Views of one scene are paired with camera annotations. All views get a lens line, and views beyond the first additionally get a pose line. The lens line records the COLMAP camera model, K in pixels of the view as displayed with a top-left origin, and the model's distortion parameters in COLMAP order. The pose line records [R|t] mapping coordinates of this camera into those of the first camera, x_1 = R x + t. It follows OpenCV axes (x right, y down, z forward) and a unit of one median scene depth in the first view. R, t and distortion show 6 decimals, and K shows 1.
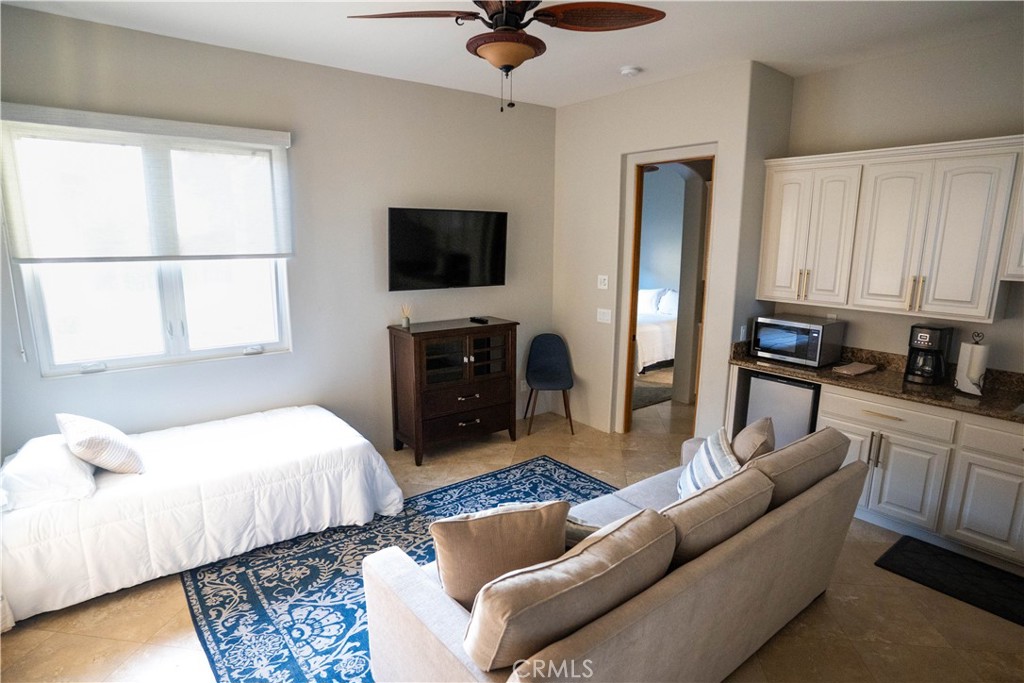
lens RADIAL K [[538.3, 0, 515.5], [0, 538.3, 343.8], [0, 0, 1]] dist [-0.100927, 0.063572]
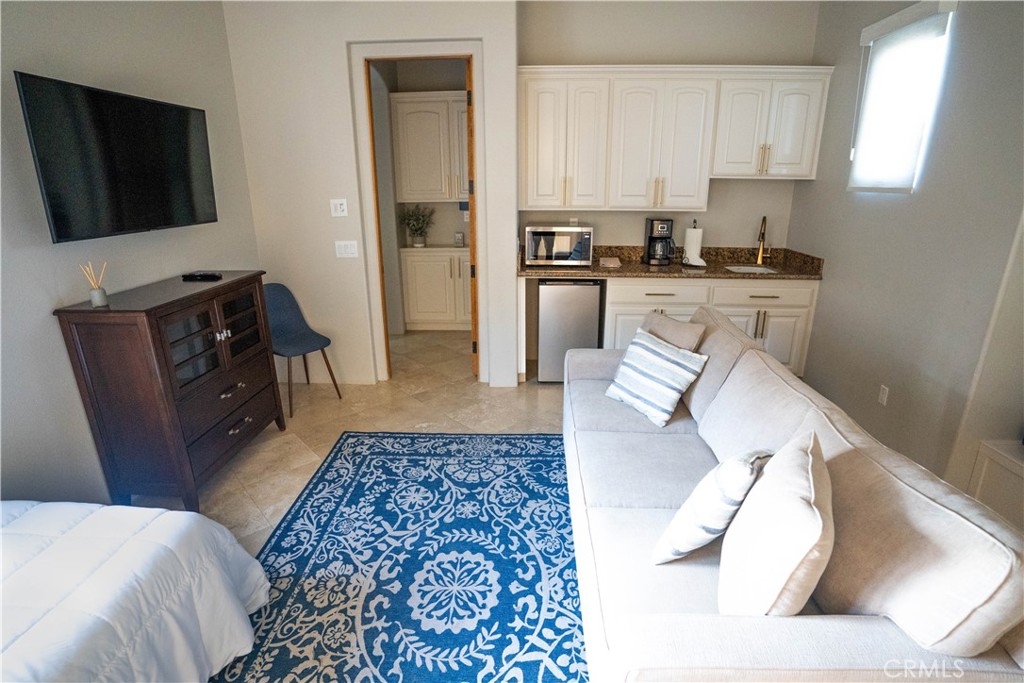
lens RADIAL K [[512.1, 0, 508.4], [0, 512.1, 344.6], [0, 0, 1]] dist [-0.097374, 0.052072]
pose [[0.661567, -0.246223, 0.708311, -0.338746], [0.156162, 0.969085, 0.191018, -0.025921], [-0.733446, -0.015760, 0.679565, 0.378195]]
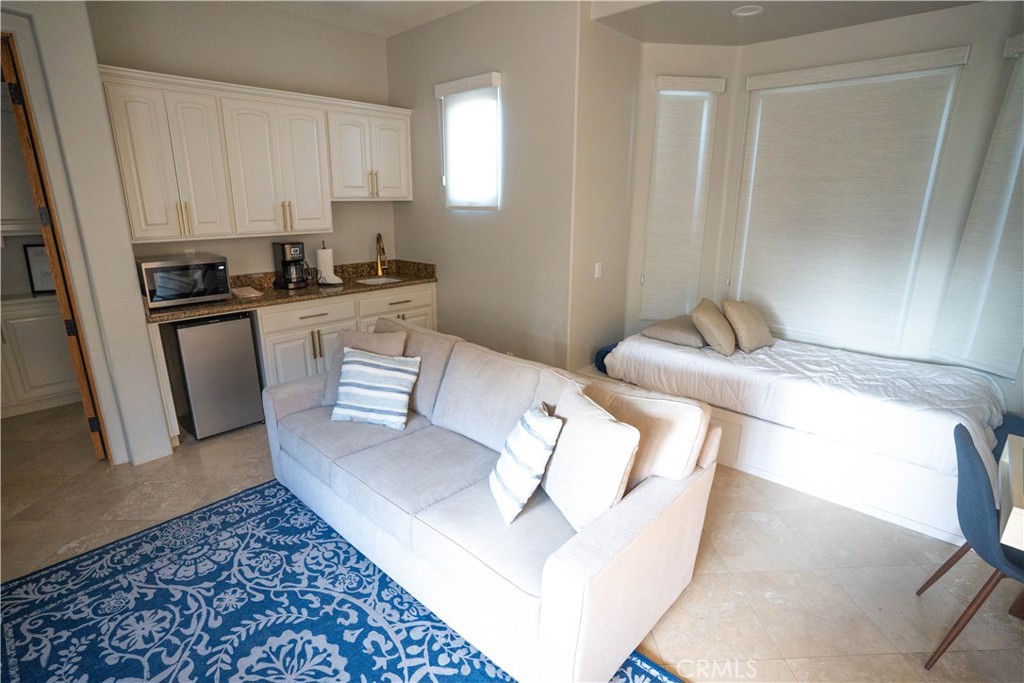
lens RADIAL K [[504.7, 0, 507.1], [0, 504.7, 343.2], [0, 0, 1]] dist [-0.076682, 0.032026]
pose [[-0.139832, -0.282912, 0.948898, -0.424096], [0.180639, 0.934943, 0.305370, -0.067897], [-0.973559, 0.214109, -0.079630, 0.555398]]
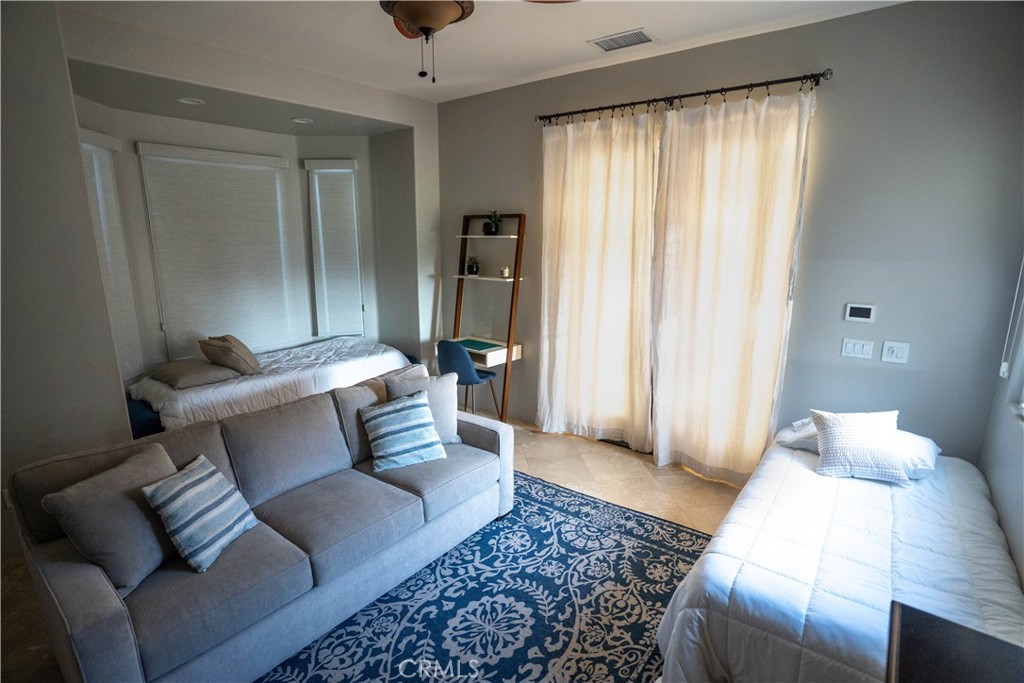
lens RADIAL K [[524.5, 0, 518.1], [0, 524.5, 343.4], [0, 0, 1]] dist [-0.096965, 0.056600]
pose [[-0.969485, 0.037599, -0.242250, 0.040586], [-0.059025, 0.923300, 0.379518, -0.229406], [0.237939, 0.382236, -0.892906, 1.204718]]
